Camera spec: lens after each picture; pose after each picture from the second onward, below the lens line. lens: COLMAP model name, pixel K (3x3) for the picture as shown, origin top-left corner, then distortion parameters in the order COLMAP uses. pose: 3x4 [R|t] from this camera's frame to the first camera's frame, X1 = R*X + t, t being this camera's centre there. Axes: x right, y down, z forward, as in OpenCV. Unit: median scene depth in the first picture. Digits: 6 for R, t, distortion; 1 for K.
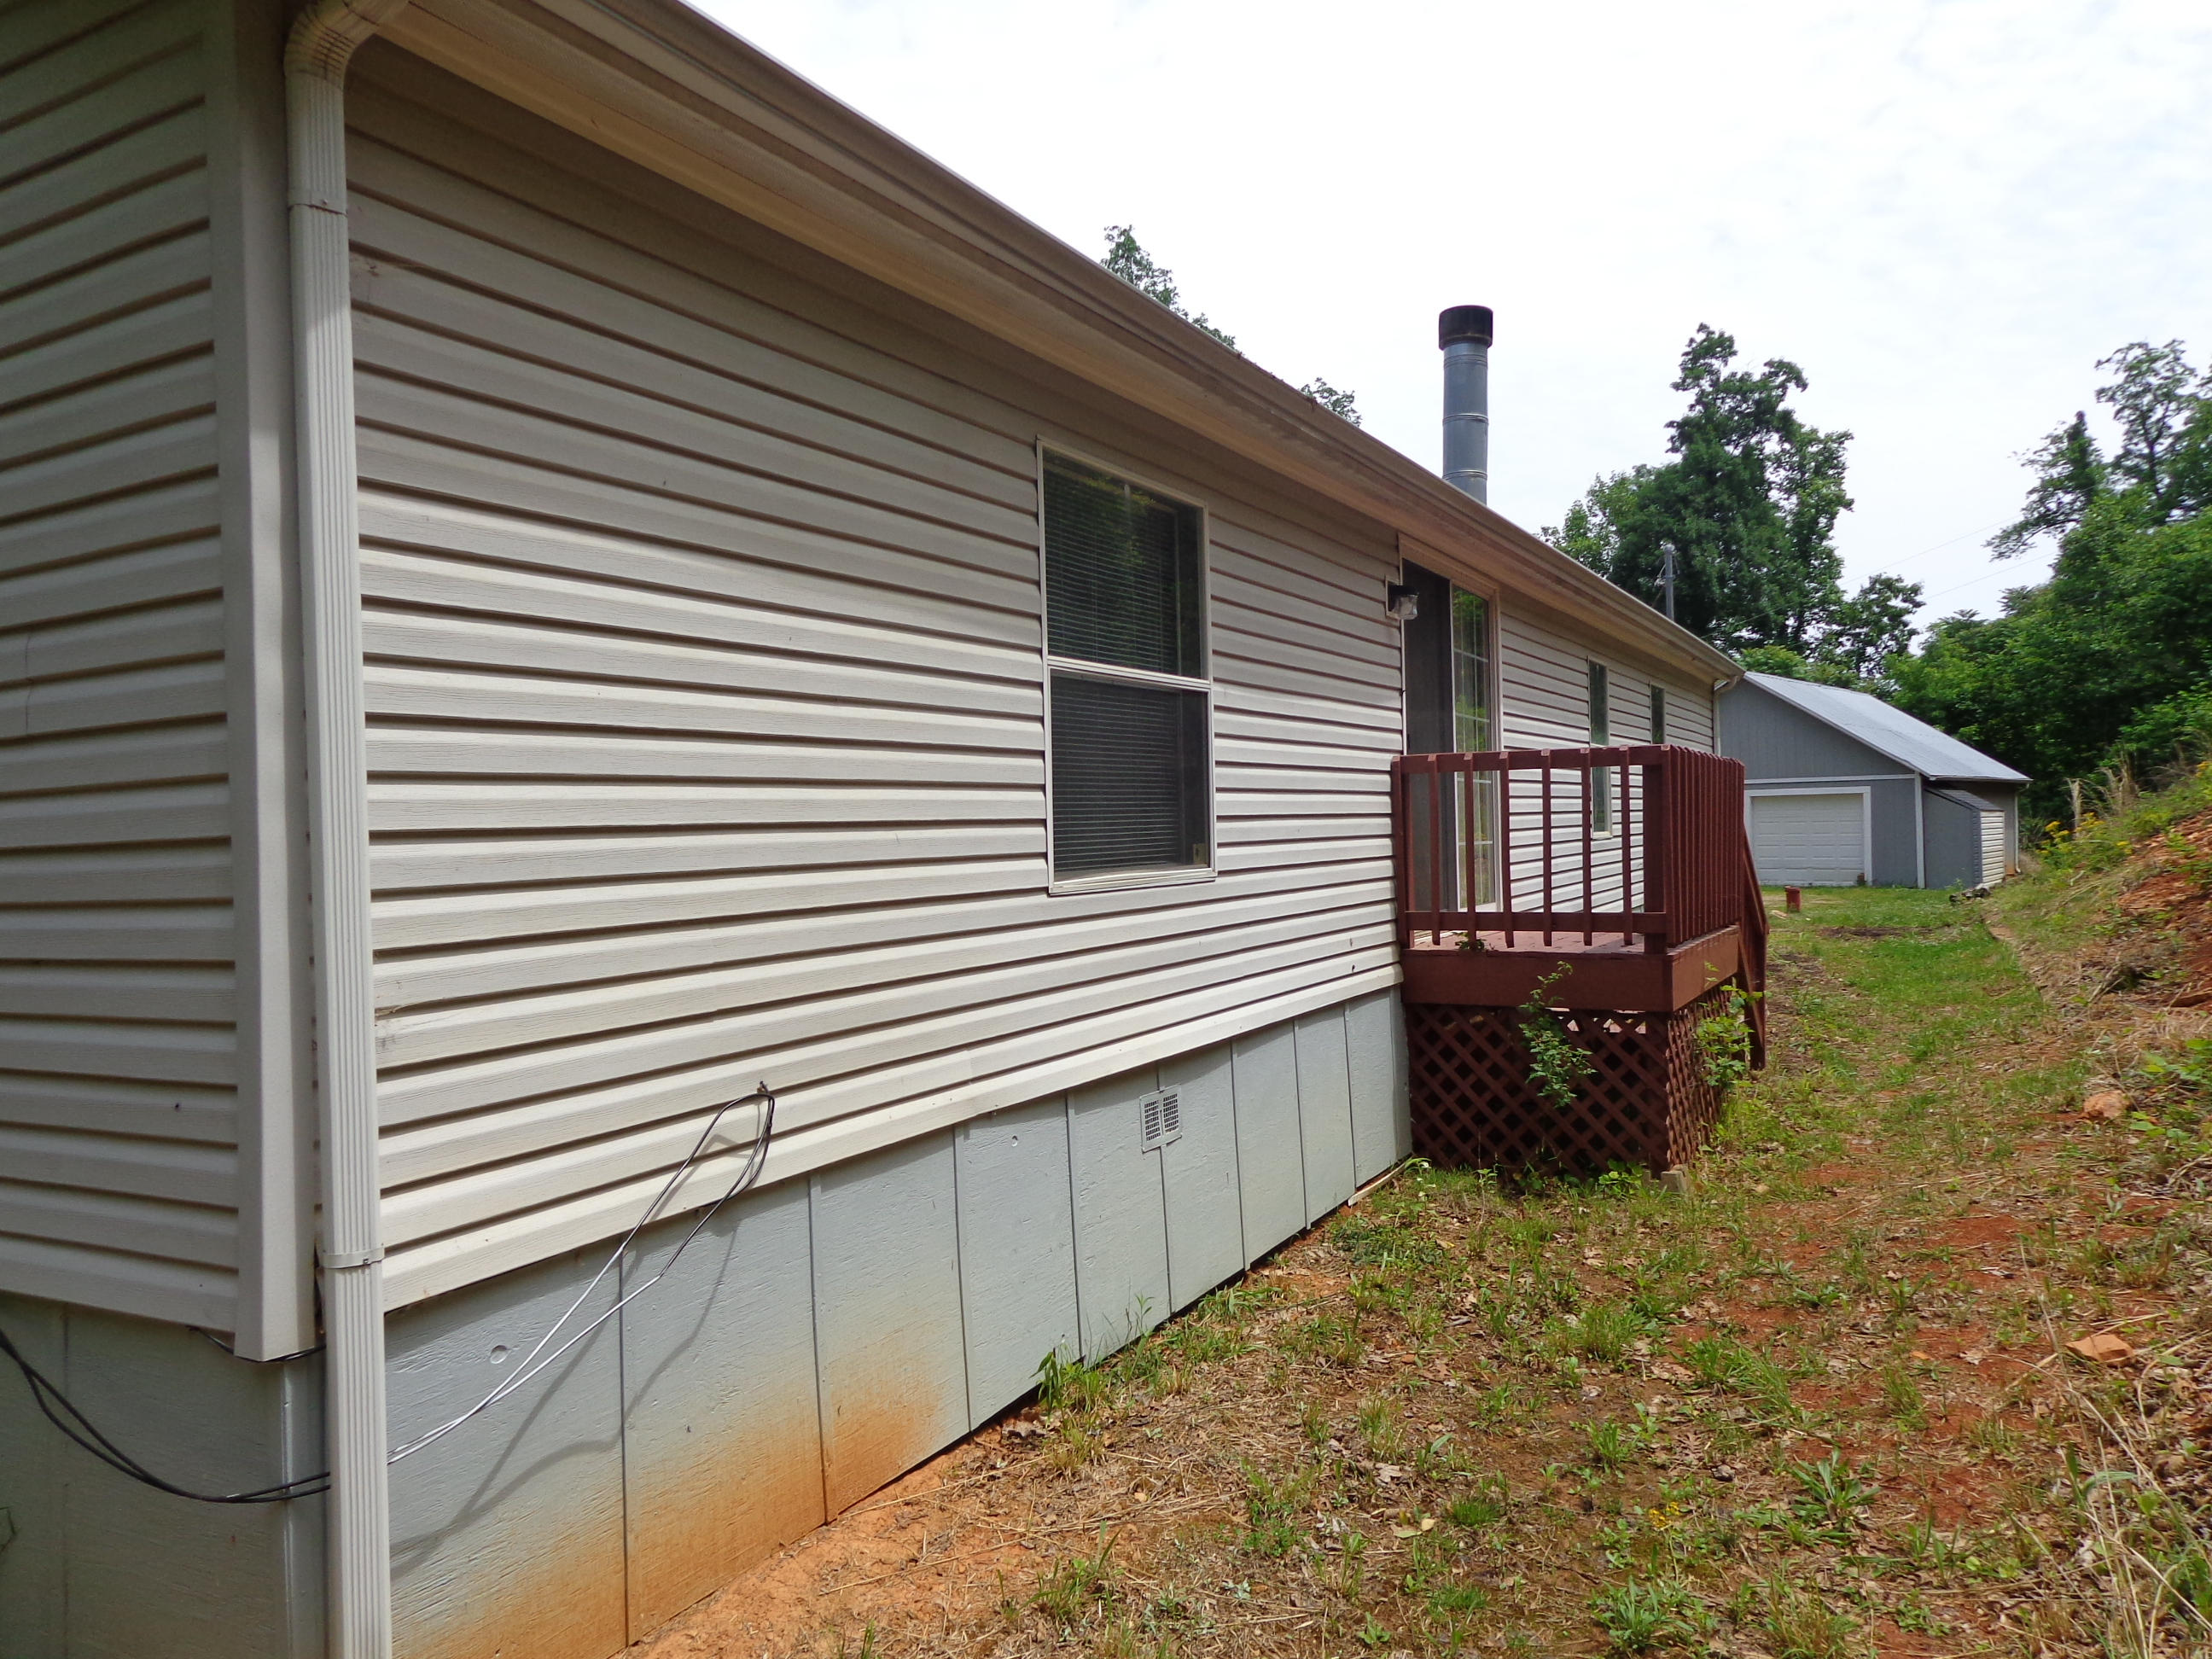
lens RADIAL K [[1570.4, 0, 1106.0], [0, 1570.4, 829.5], [0, 0, 1]] dist [0.005728, 0.009546]
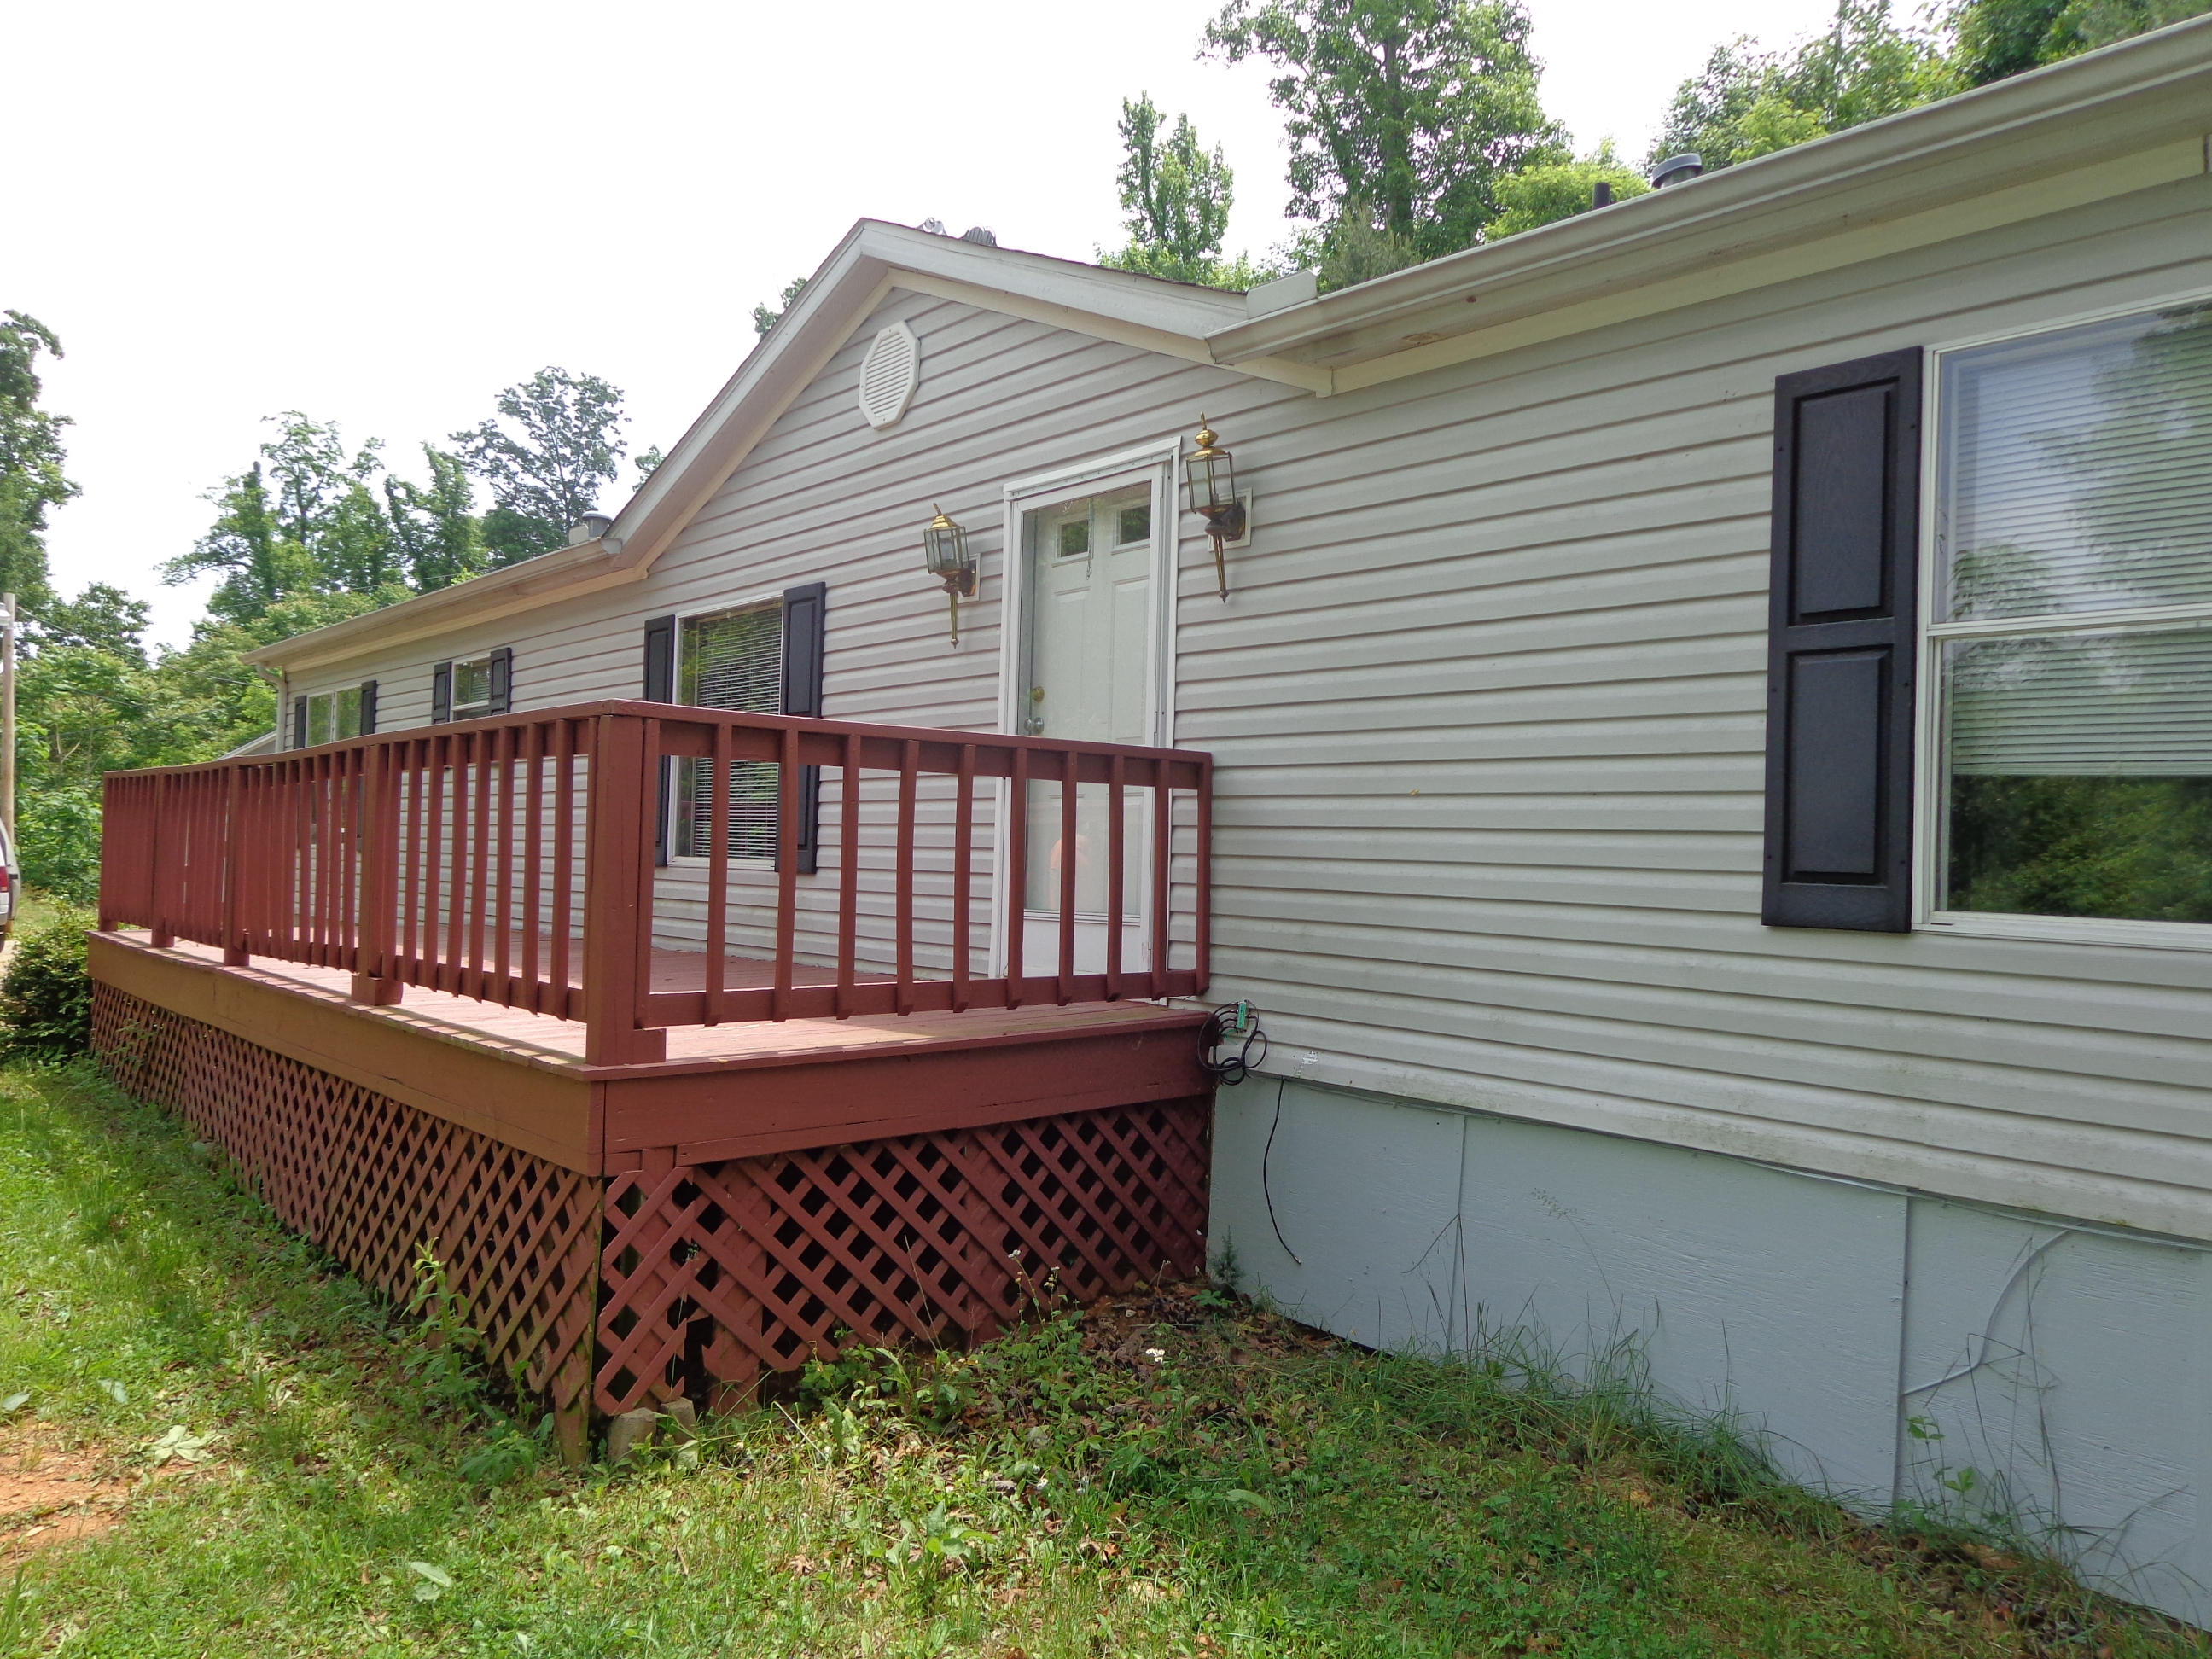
lens RADIAL K [[1570.4, 0, 1106.0], [0, 1570.4, 829.5], [0, 0, 1]] dist [0.005728, 0.009546]
pose [[0.351875, 0.057621, 0.934272, -0.146146], [-0.038700, 0.998146, -0.046984, 0.001571], [-0.935247, -0.019624, 0.353453, 0.125607]]
